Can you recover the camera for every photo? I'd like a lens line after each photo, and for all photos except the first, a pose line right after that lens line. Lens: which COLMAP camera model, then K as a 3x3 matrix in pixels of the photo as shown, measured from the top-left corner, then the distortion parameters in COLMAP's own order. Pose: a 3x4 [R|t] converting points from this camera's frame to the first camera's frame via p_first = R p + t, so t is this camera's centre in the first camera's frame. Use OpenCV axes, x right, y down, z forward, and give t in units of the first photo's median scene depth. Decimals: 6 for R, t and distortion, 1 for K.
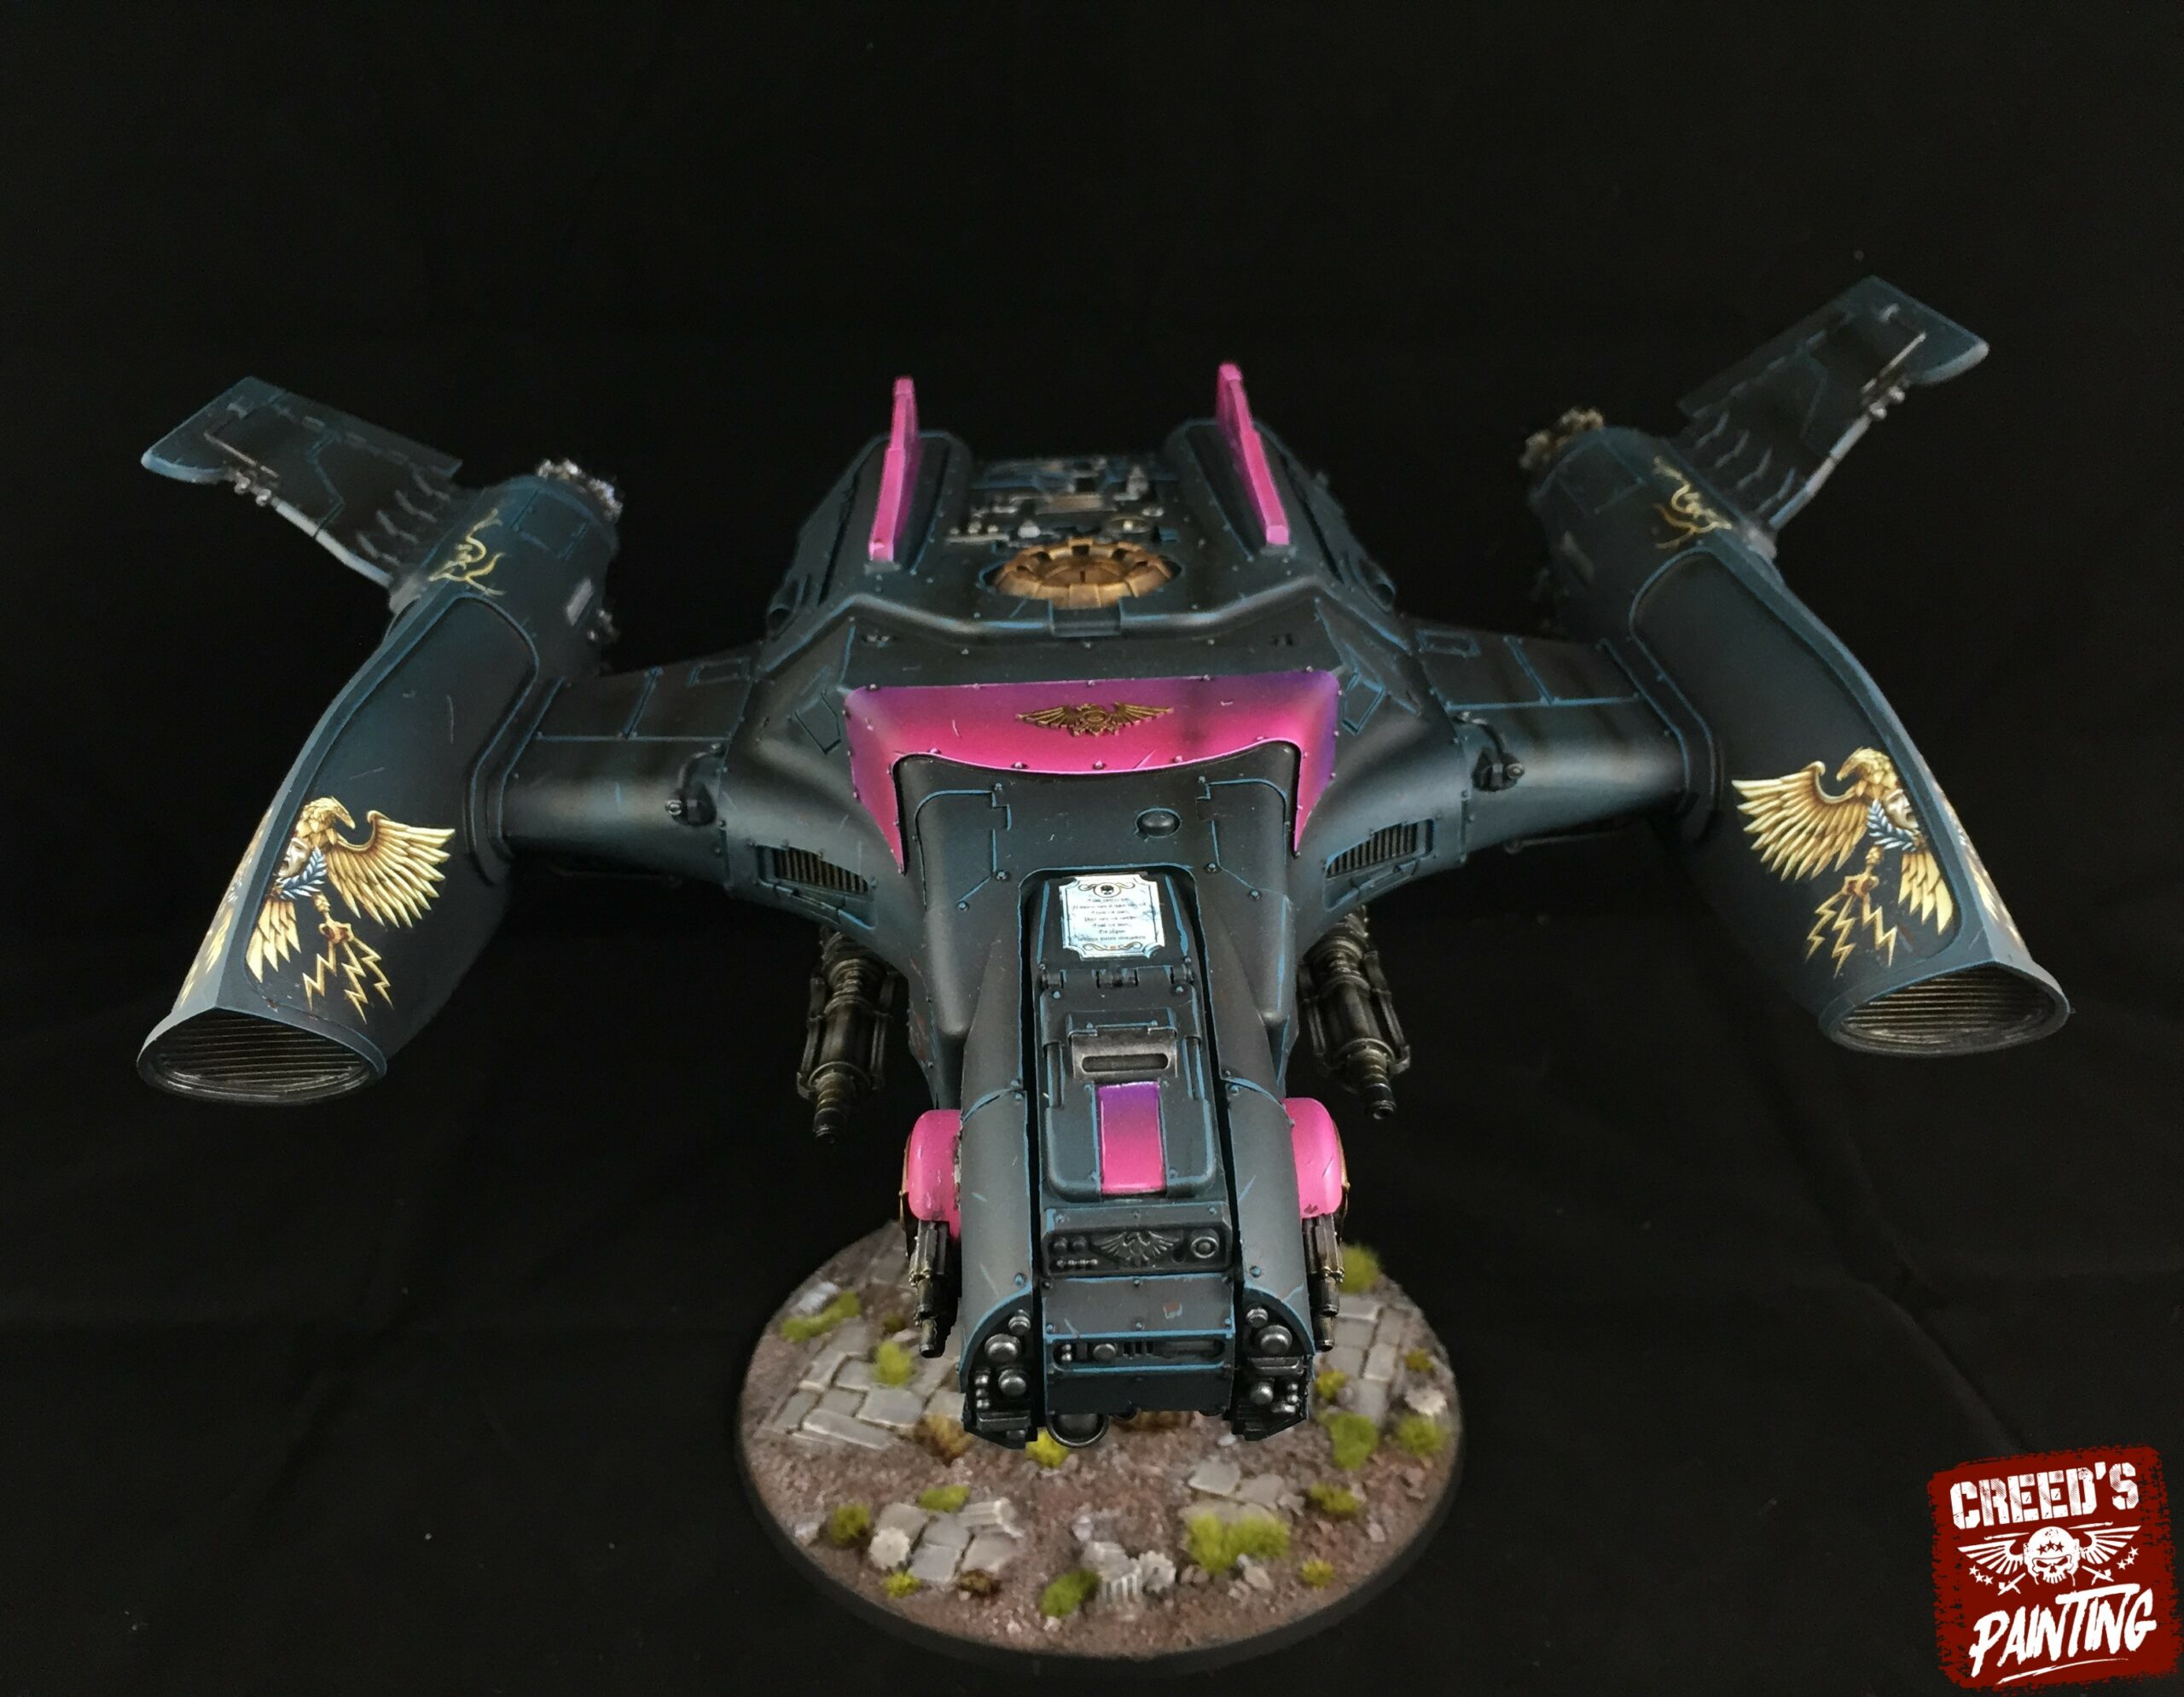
lens RADIAL K [[1957.2, 0, 1063.3], [0, 1957.2, 849.0], [0, 0, 1]] dist [0.049157, -0.006031]
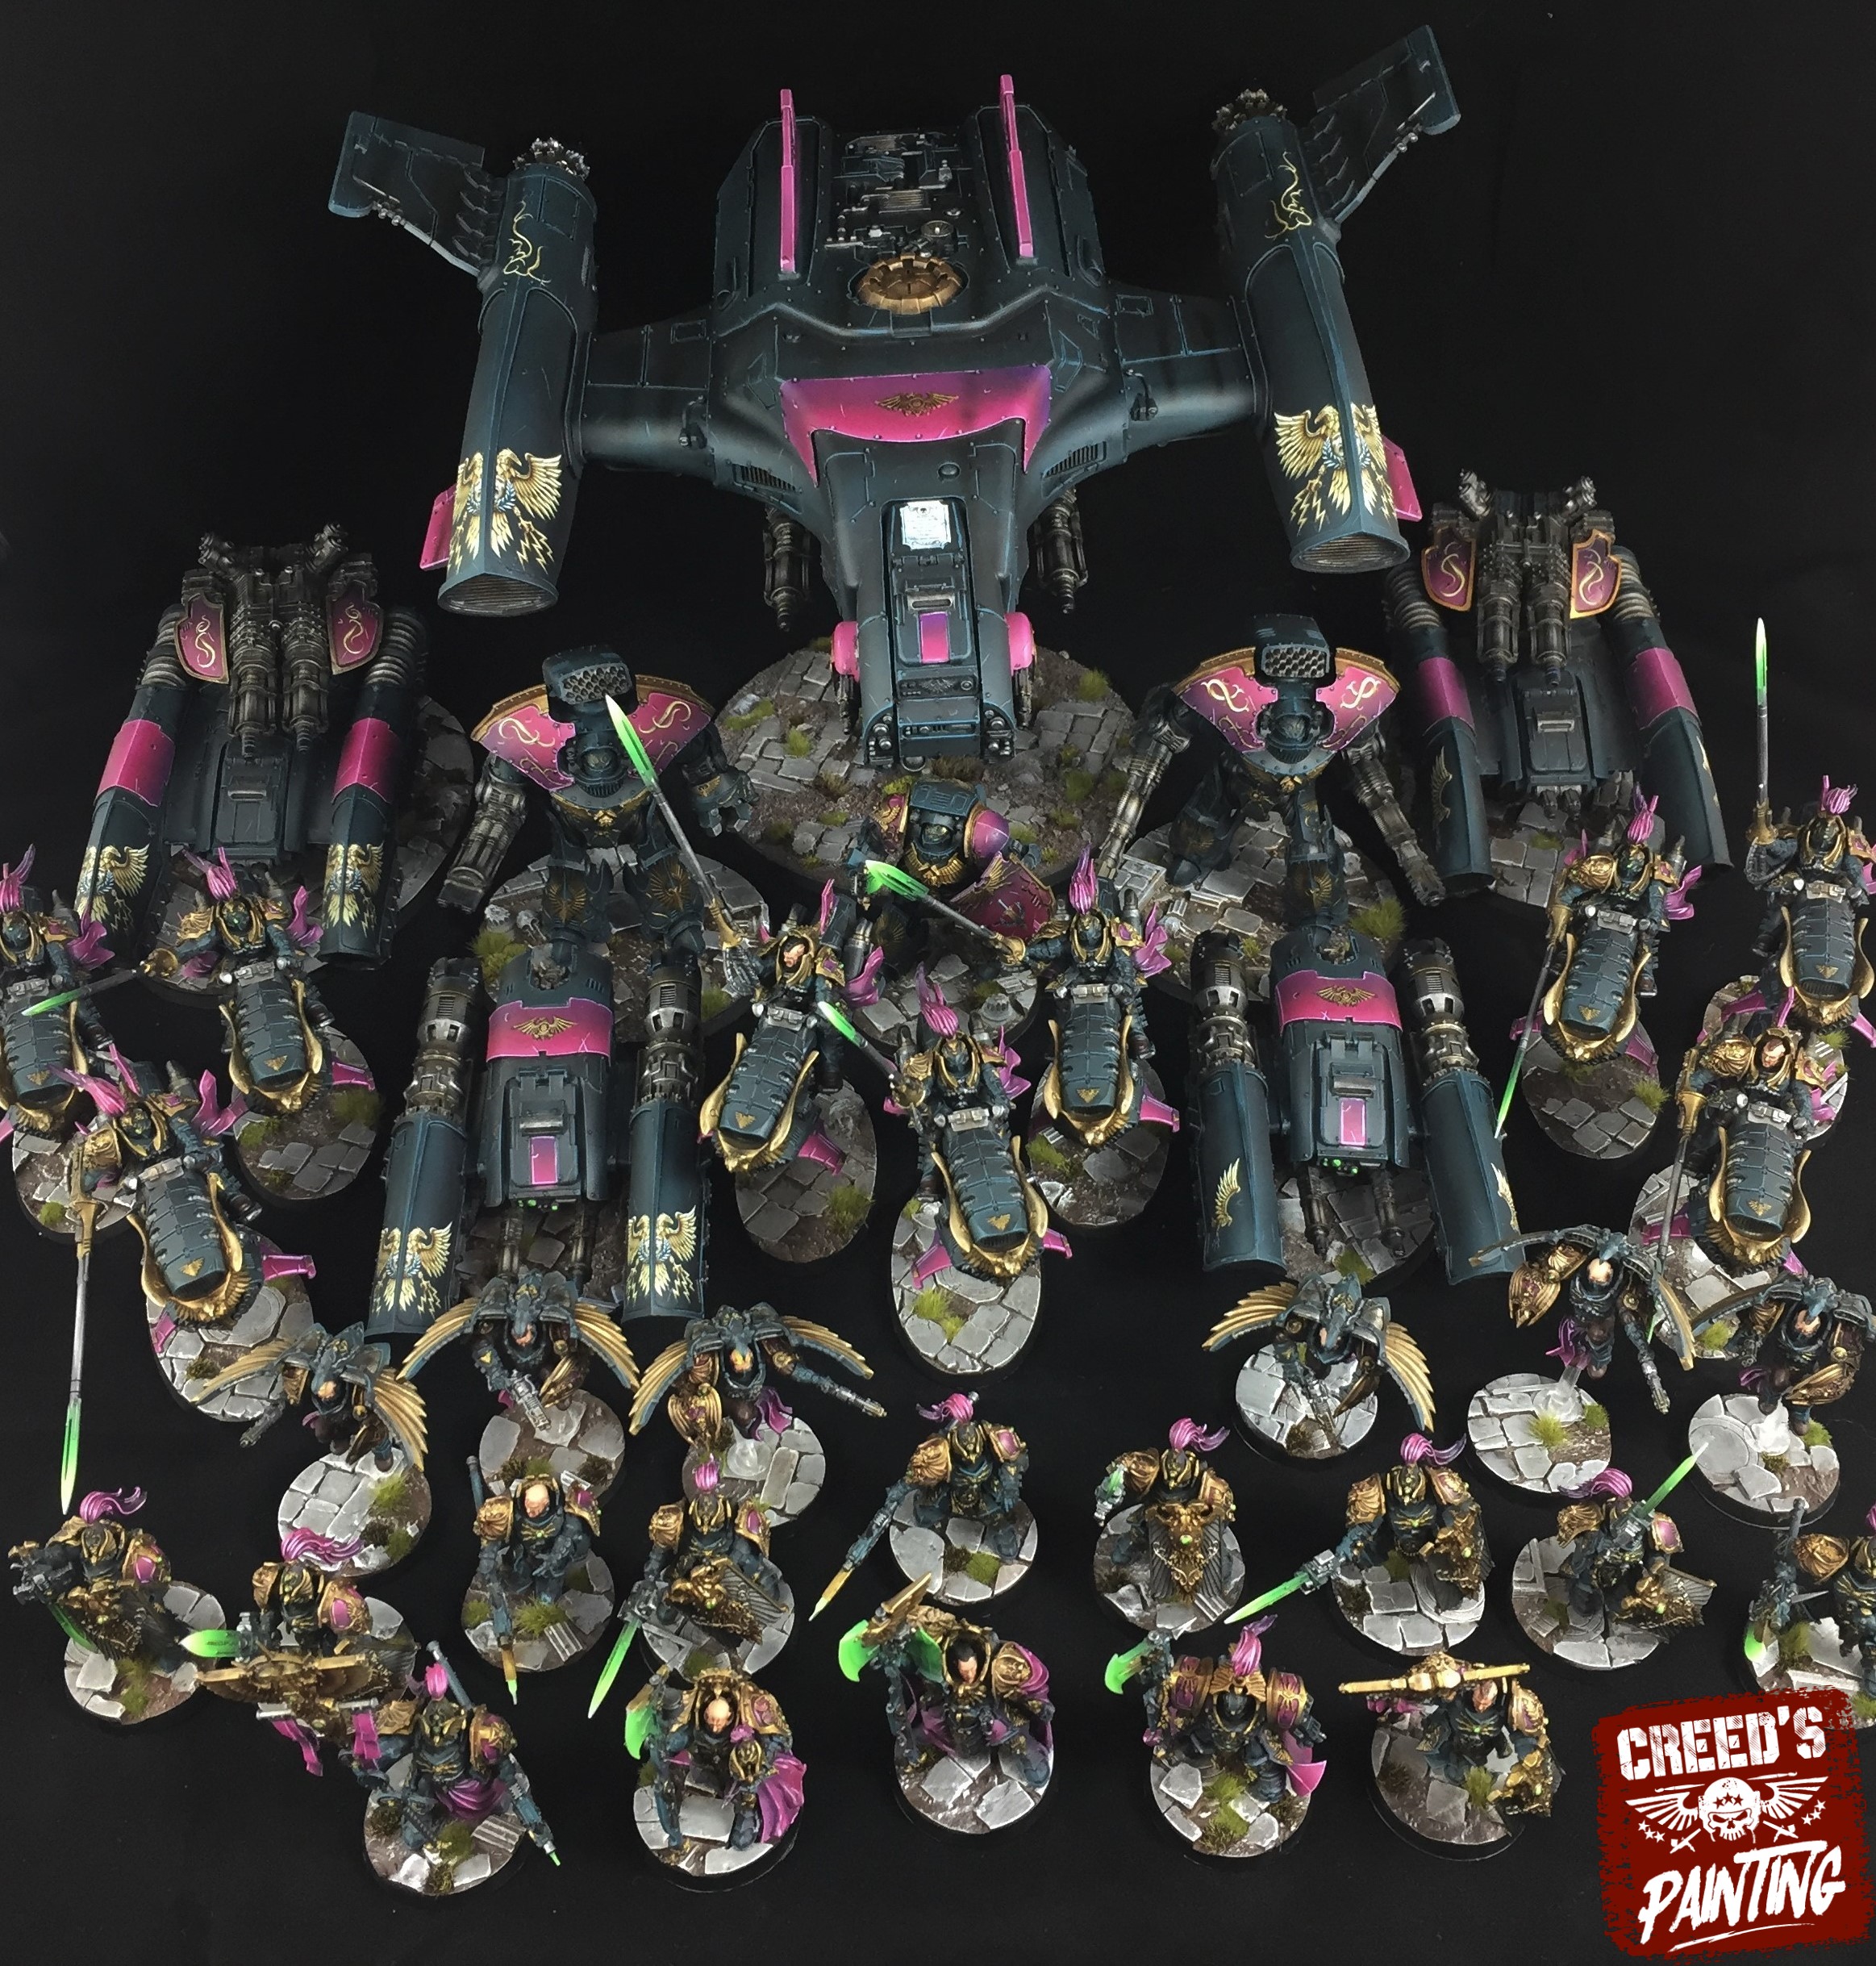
lens RADIAL K [[2198.9, 0, 965.7], [0, 2198.9, 946.9], [0, 0, 1]] dist [0.064188, -0.001043]
pose [[0.999562, -0.024039, 0.017239, 0.013227], [0.016852, 0.941705, 0.336018, -0.266220], [-0.024311, -0.335581, 0.941698, -1.088286]]
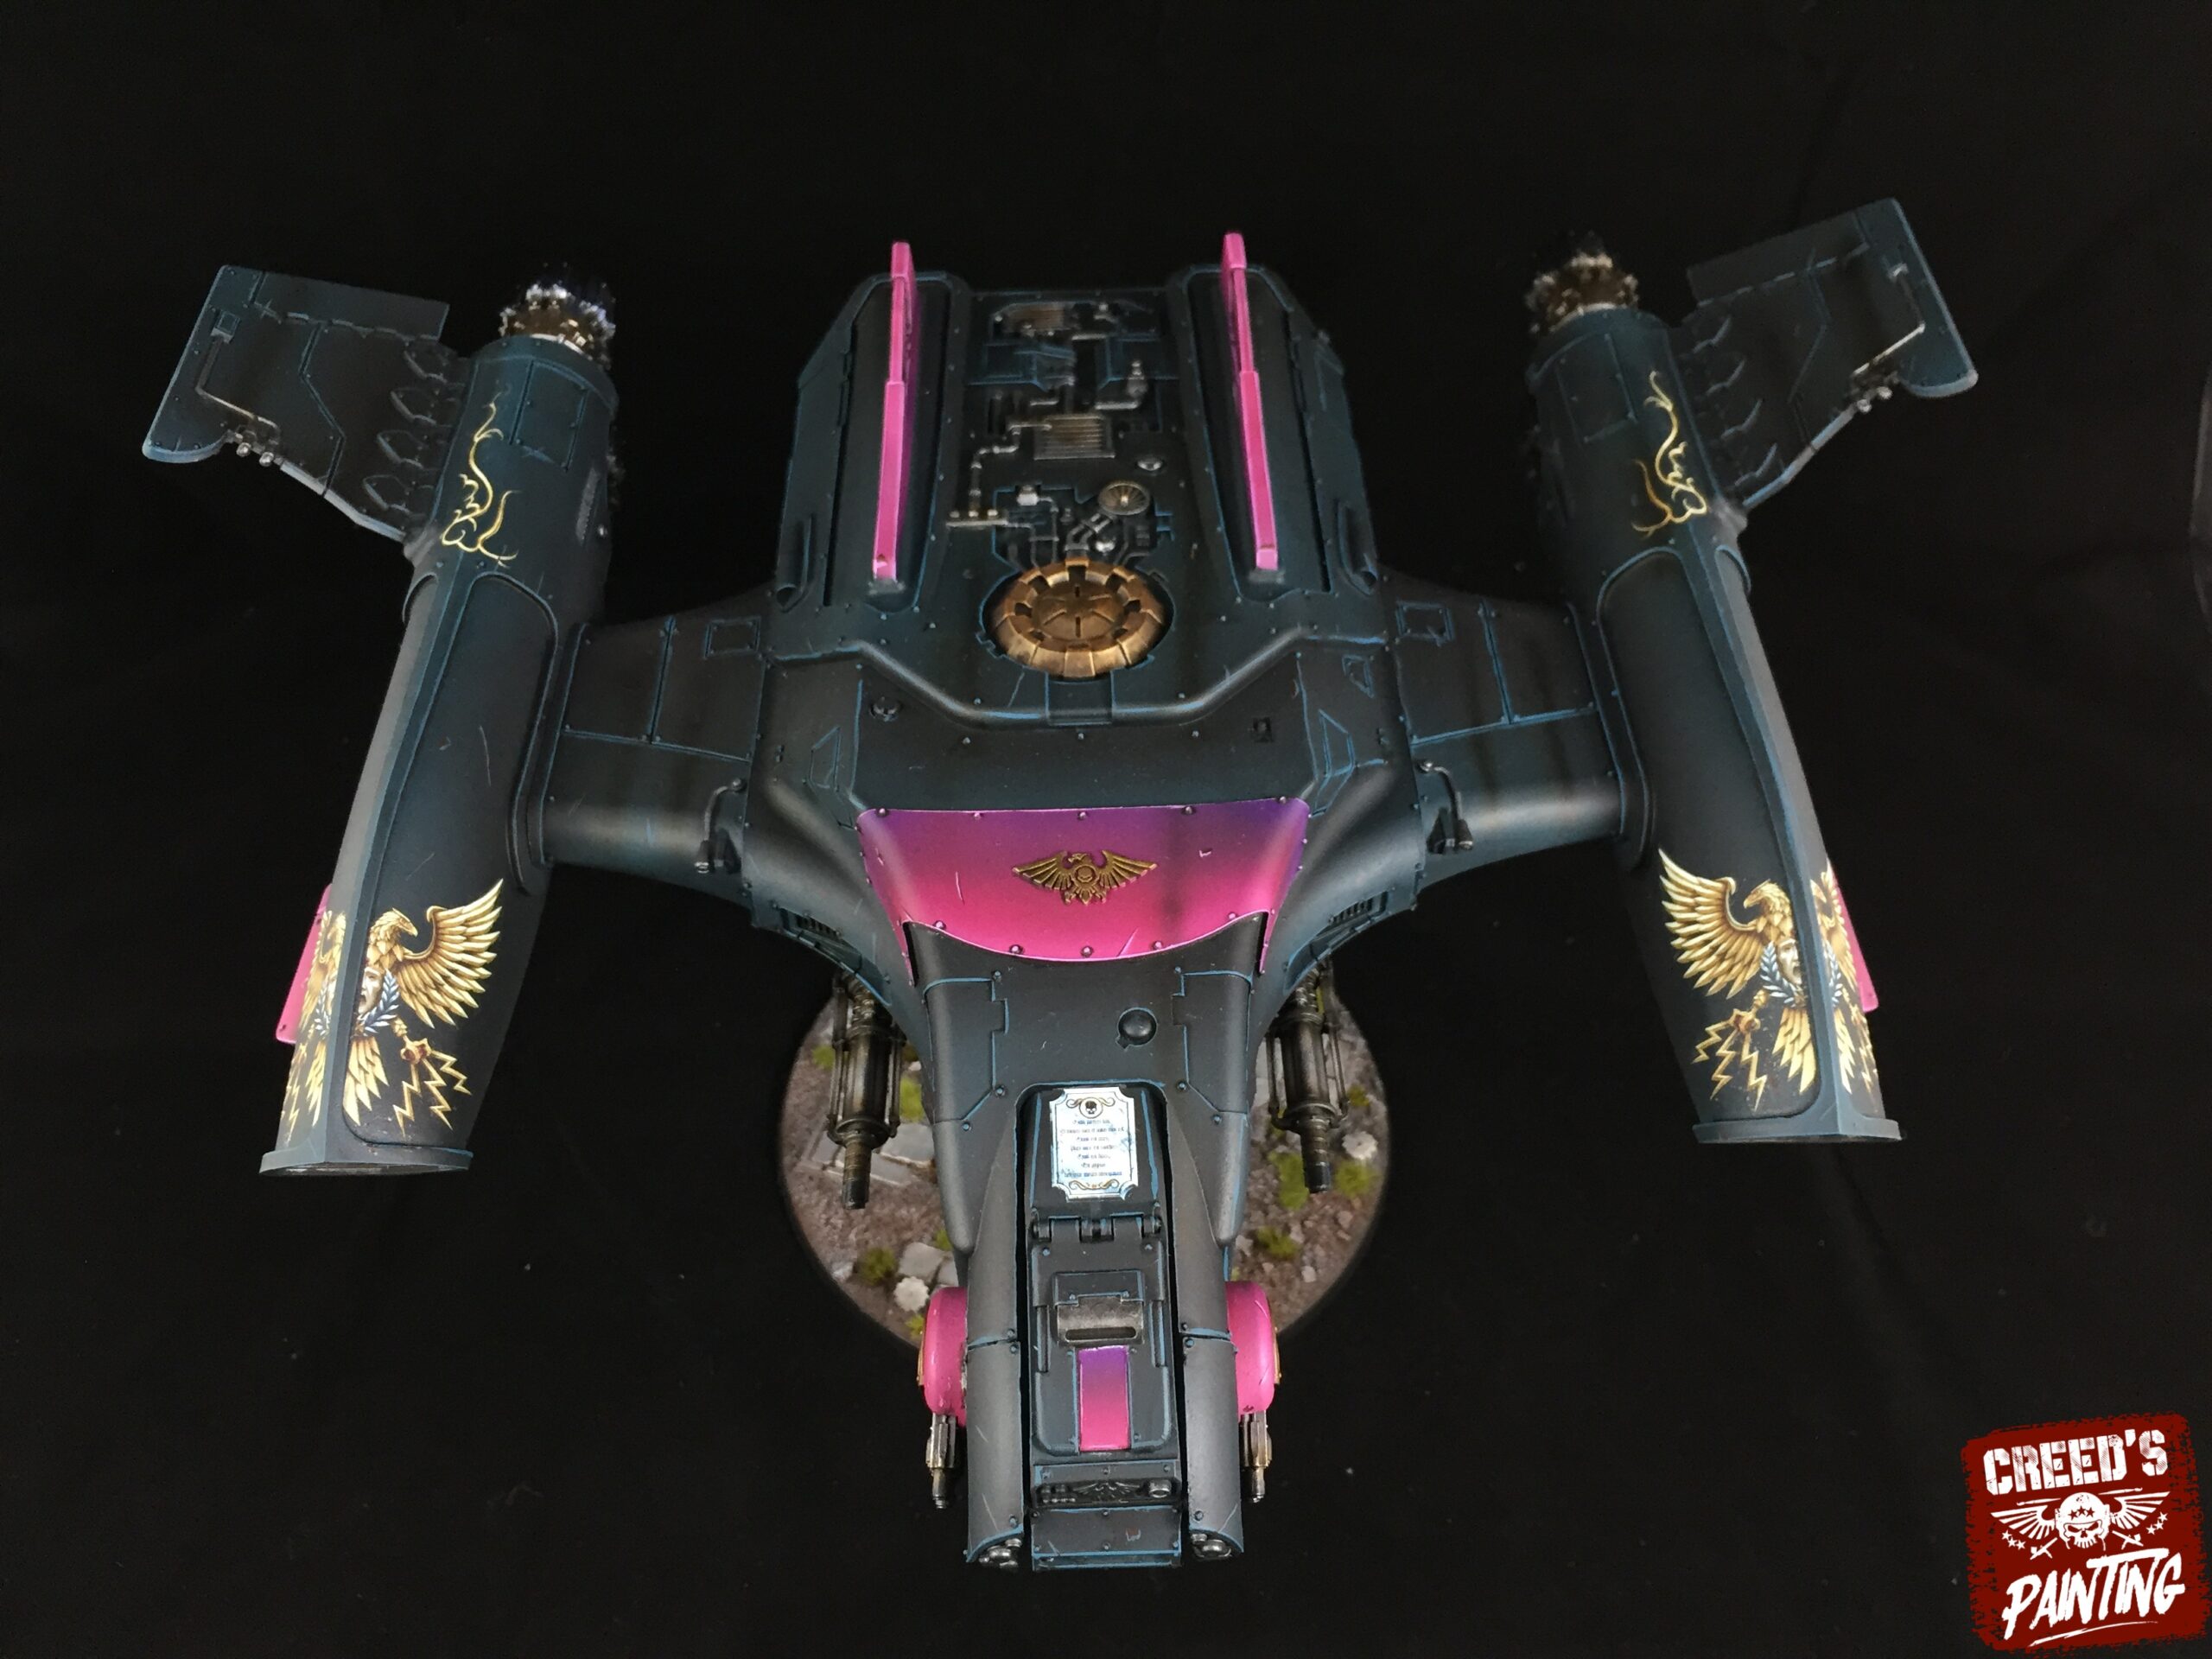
lens RADIAL K [[1904.2, 0, 1116.8], [0, 1904.2, 828.9], [0, 0, 1]] dist [0.045642, -0.007034]
pose [[0.999537, 0.011163, 0.028300, 0.003208], [-0.021148, 0.923671, 0.382602, -0.467206], [-0.021869, -0.383023, 0.923480, 0.015377]]
